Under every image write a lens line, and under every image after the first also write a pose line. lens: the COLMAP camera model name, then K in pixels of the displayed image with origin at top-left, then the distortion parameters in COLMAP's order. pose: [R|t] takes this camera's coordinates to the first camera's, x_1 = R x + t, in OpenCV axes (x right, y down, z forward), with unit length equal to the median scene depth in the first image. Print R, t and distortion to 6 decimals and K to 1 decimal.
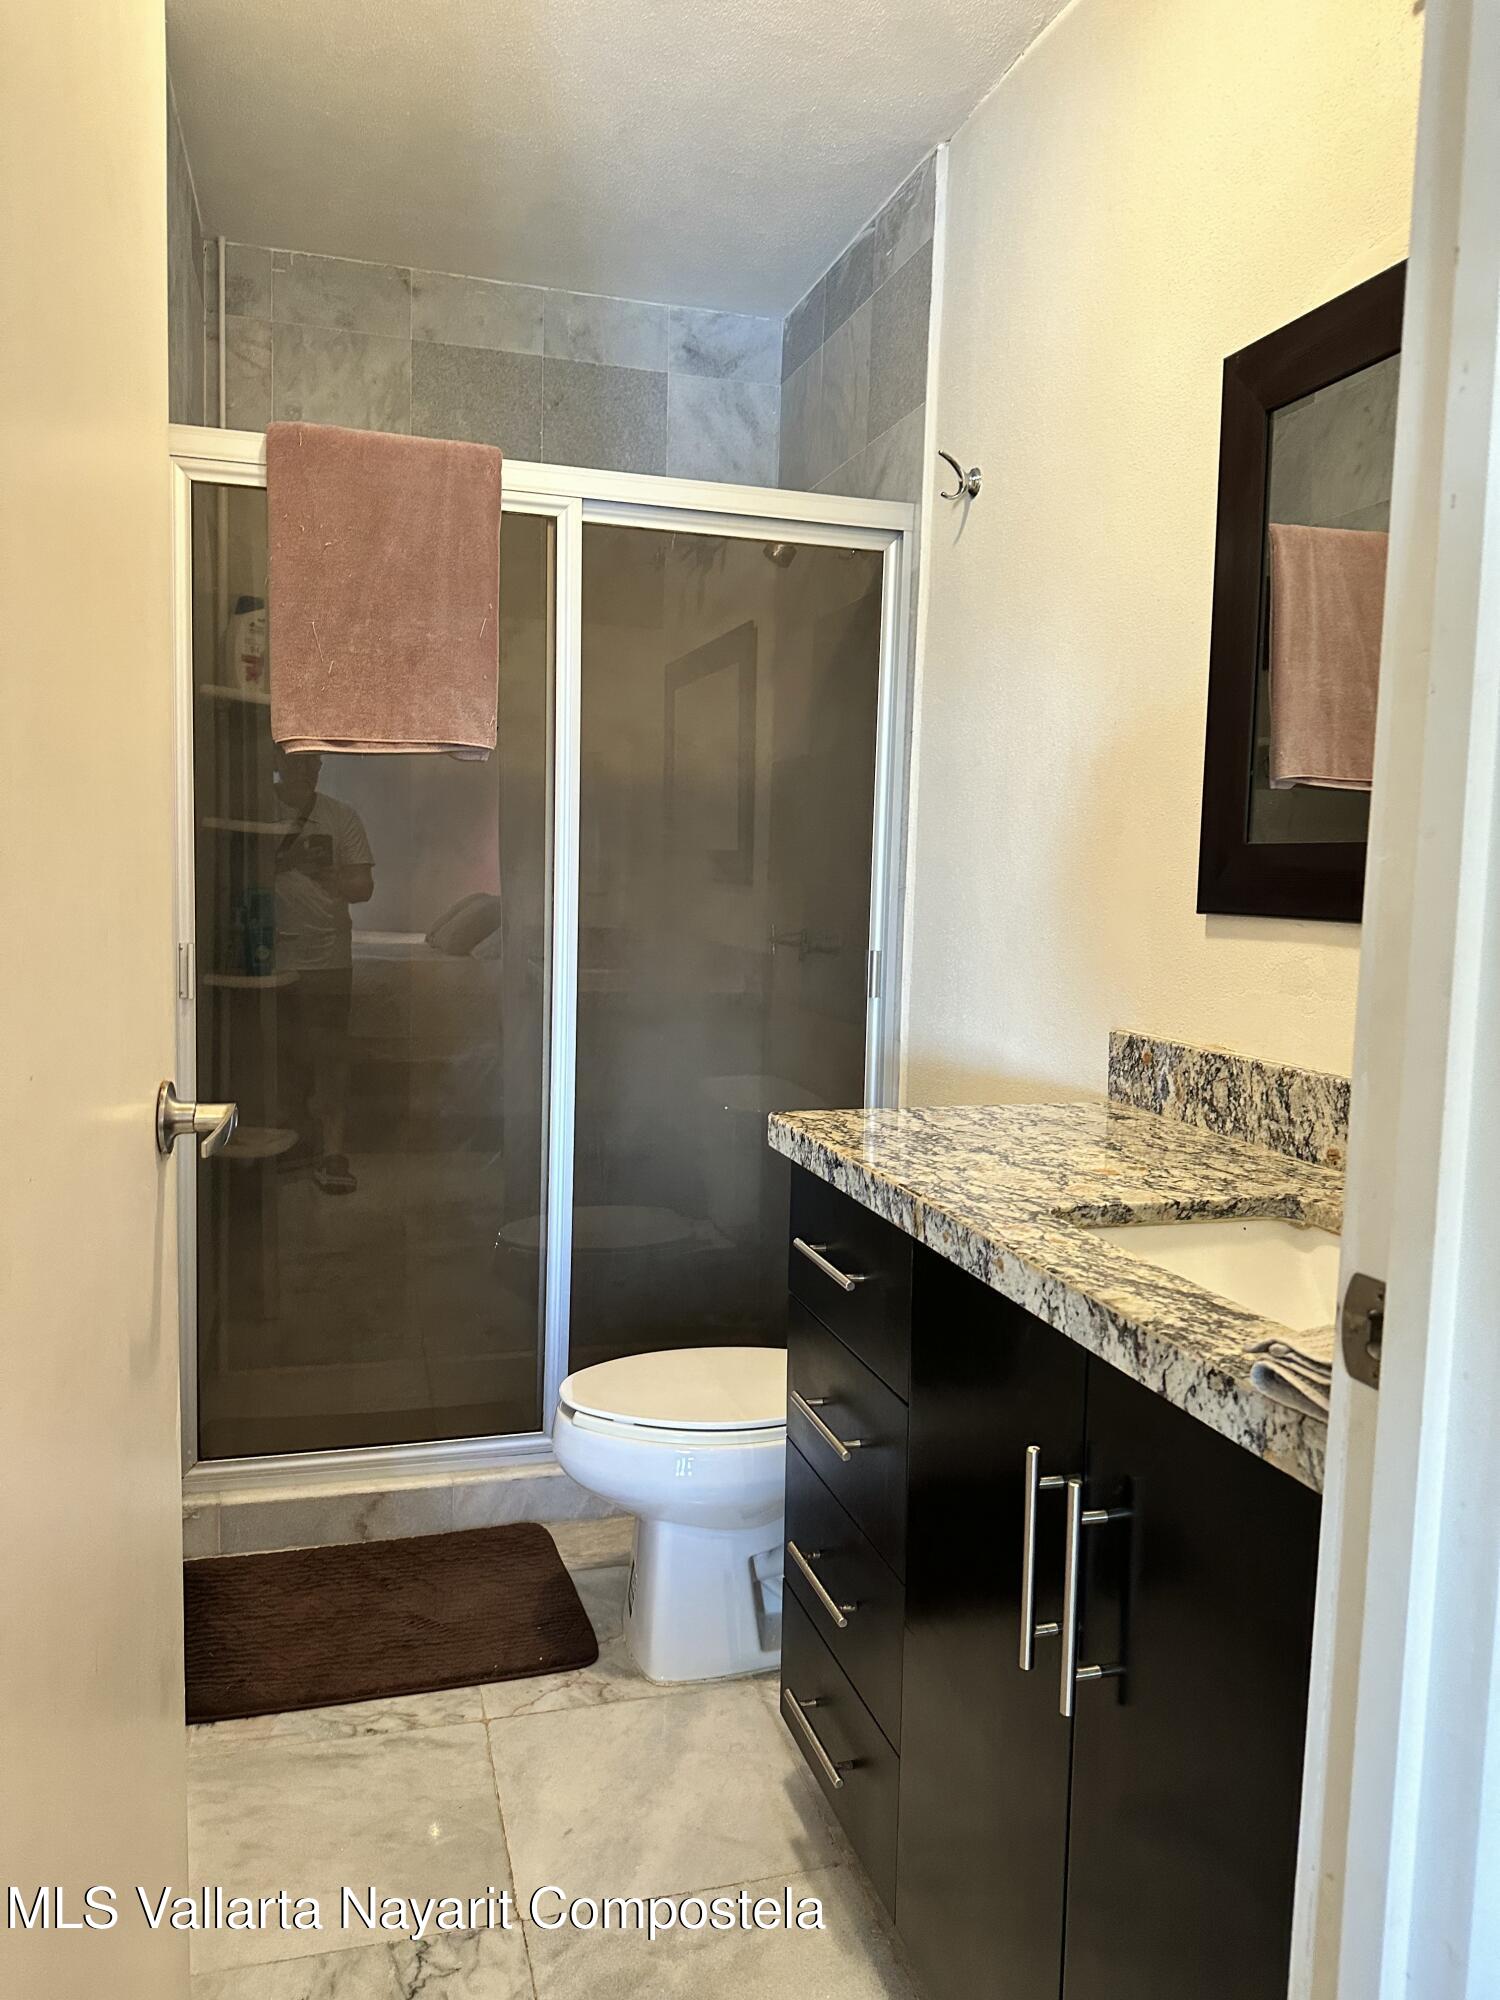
lens RADIAL K [[1388.2, 0, 754.5], [0, 1388.2, 996.9], [0, 0, 1]] dist [0.024287, -0.043603]
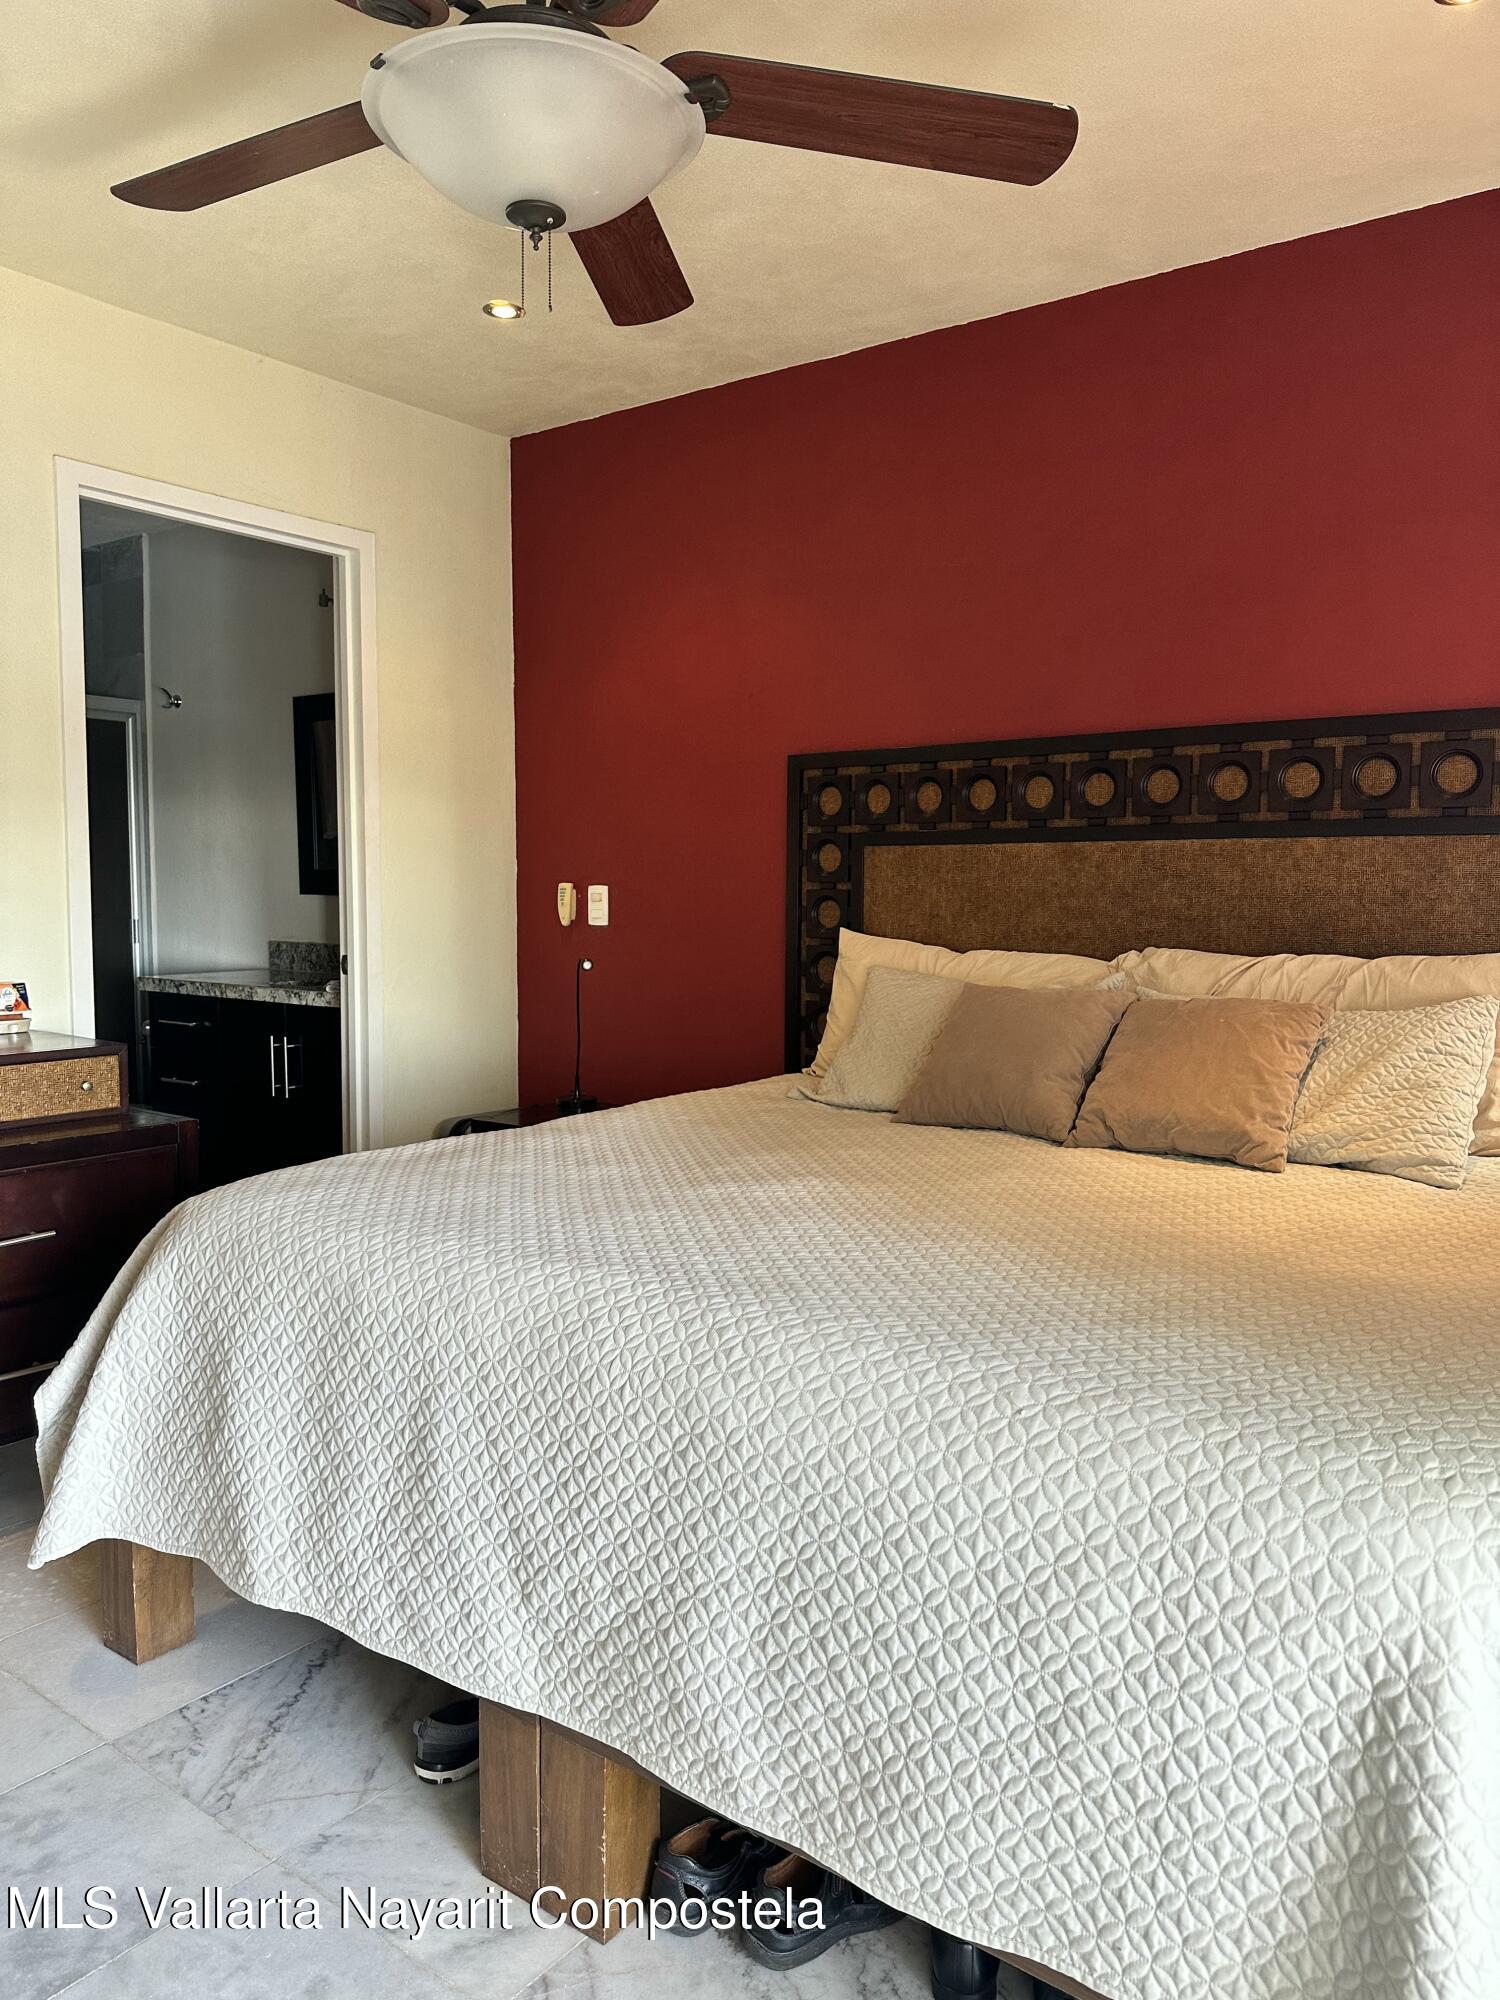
lens RADIAL K [[1388.2, 0, 747.6], [0, 1388.2, 1002.4], [0, 0, 1]] dist [0.024287, -0.043603]
pose [[0.806288, -0.082434, 0.585750, -0.576477], [0.078313, 0.996401, 0.032429, 0.132101], [-0.586316, 0.019725, 0.809843, -1.682771]]
